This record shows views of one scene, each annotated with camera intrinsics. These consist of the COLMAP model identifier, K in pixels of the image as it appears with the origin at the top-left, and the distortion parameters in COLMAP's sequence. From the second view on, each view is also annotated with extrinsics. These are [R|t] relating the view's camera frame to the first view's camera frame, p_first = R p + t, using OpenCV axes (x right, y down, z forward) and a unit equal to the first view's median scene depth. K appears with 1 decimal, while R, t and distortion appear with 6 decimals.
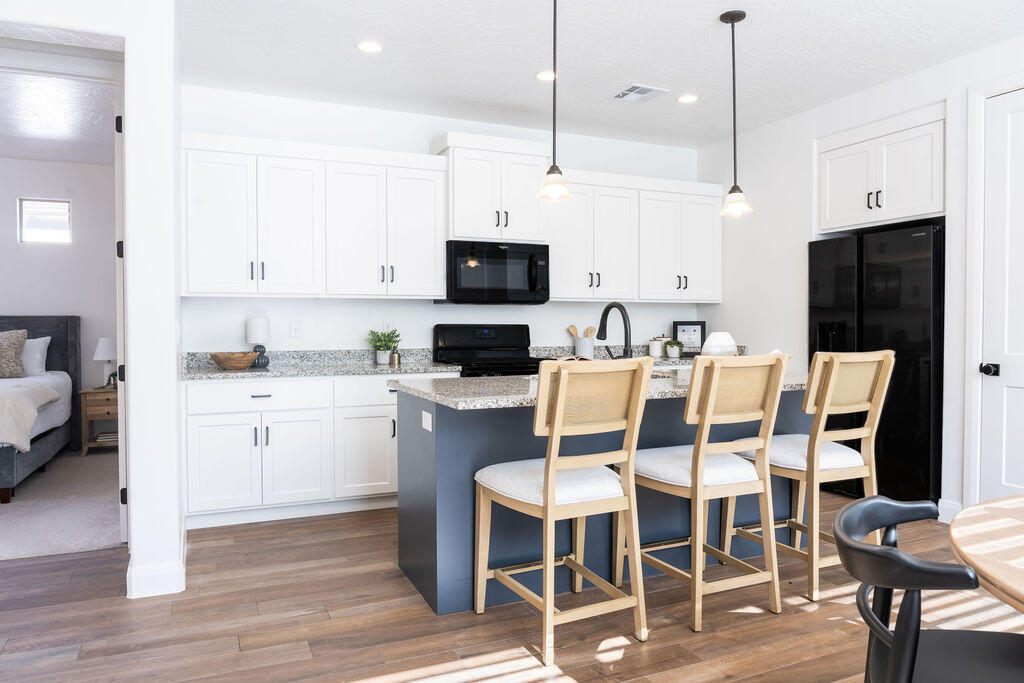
lens RADIAL K [[706.3, 0, 510.8], [0, 706.3, 341.4], [0, 0, 1]] dist [-0.013529, -0.003422]
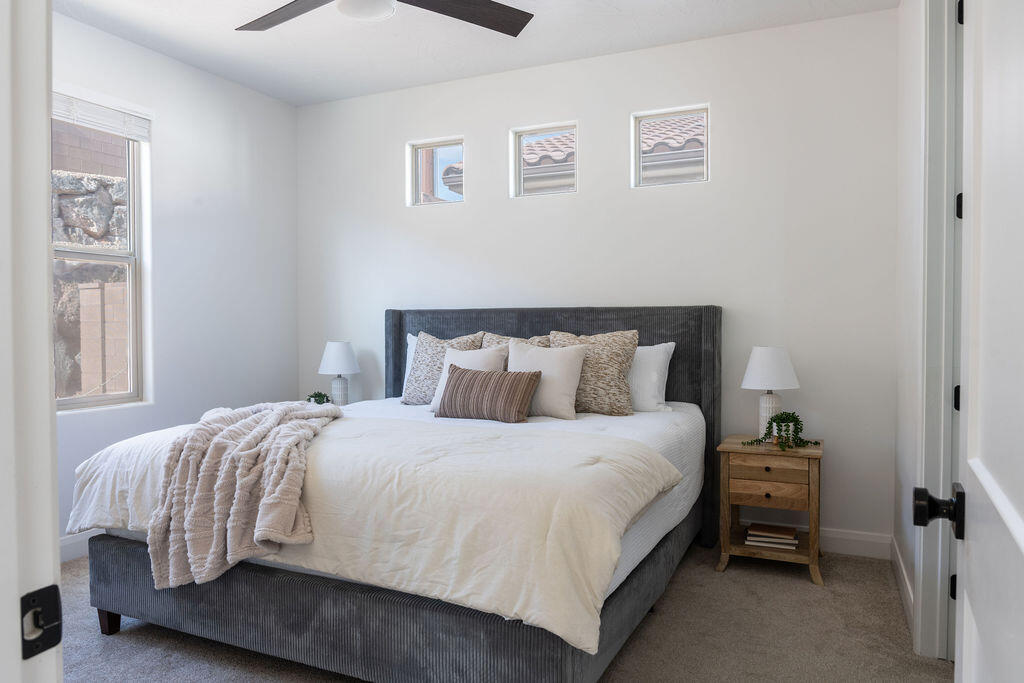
lens RADIAL K [[706.3, 0, 509.6], [0, 706.3, 341.4], [0, 0, 1]] dist [-0.013529, -0.003422]
pose [[0.666871, 0.016995, -0.744980, -0.320795], [-0.015323, 0.999841, 0.009092, -0.011121], [0.745016, 0.005352, 0.667025, 0.522698]]
